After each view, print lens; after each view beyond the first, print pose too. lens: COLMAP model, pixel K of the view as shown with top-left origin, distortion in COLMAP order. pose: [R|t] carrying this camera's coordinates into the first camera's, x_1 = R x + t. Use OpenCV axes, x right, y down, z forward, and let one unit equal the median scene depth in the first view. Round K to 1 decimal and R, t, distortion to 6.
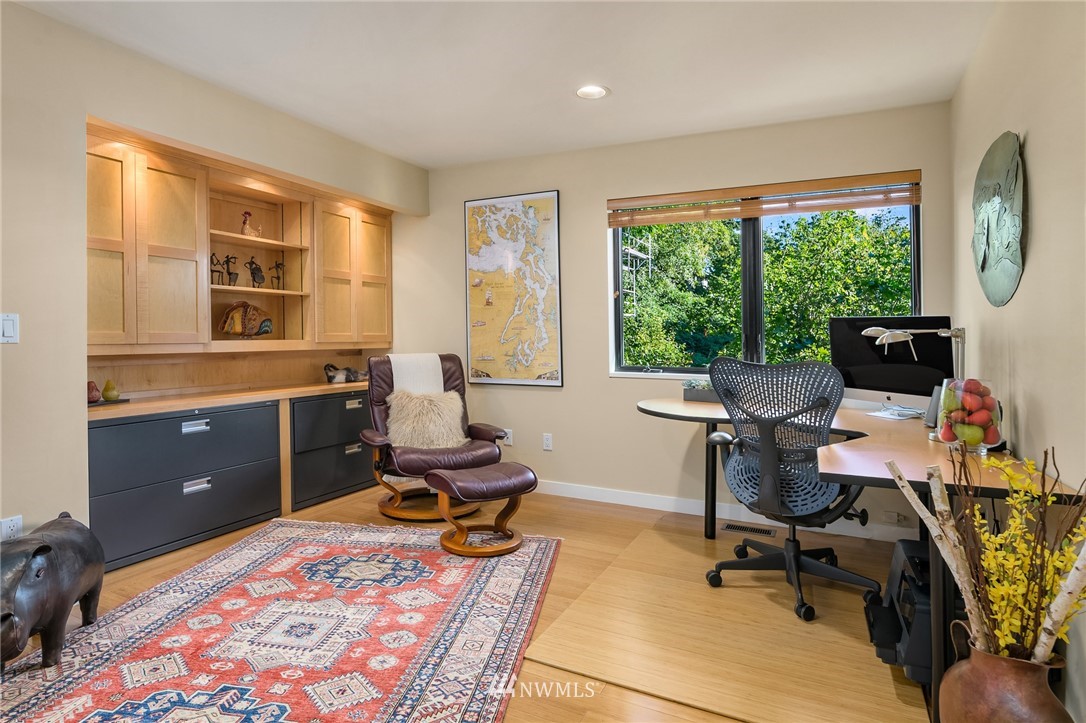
lens RADIAL K [[598.8, 0, 543.5], [0, 598.8, 352.9], [0, 0, 1]] dist [-0.004829, -0.007104]
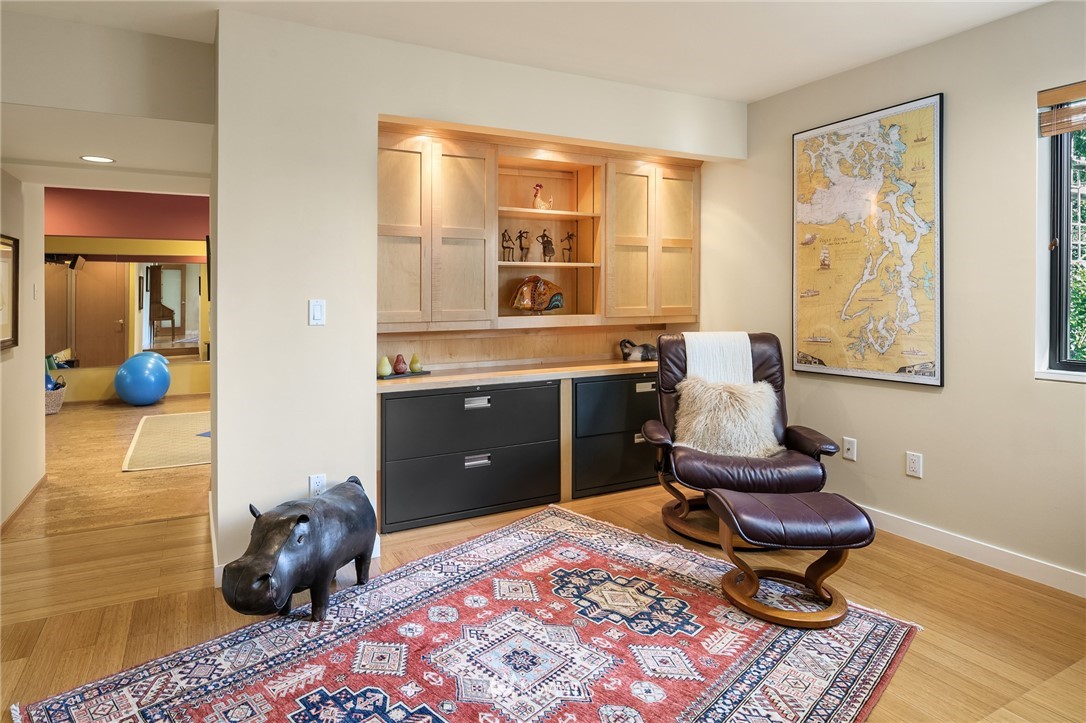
lens RADIAL K [[598.8, 0, 484.8], [0, 598.8, 326.5], [0, 0, 1]] dist [-0.004829, -0.007104]
pose [[0.779987, 0.021331, -0.625433, 0.061482], [-0.006443, 0.999640, 0.026059, -0.032343], [0.625763, -0.016296, 0.779843, 0.204317]]
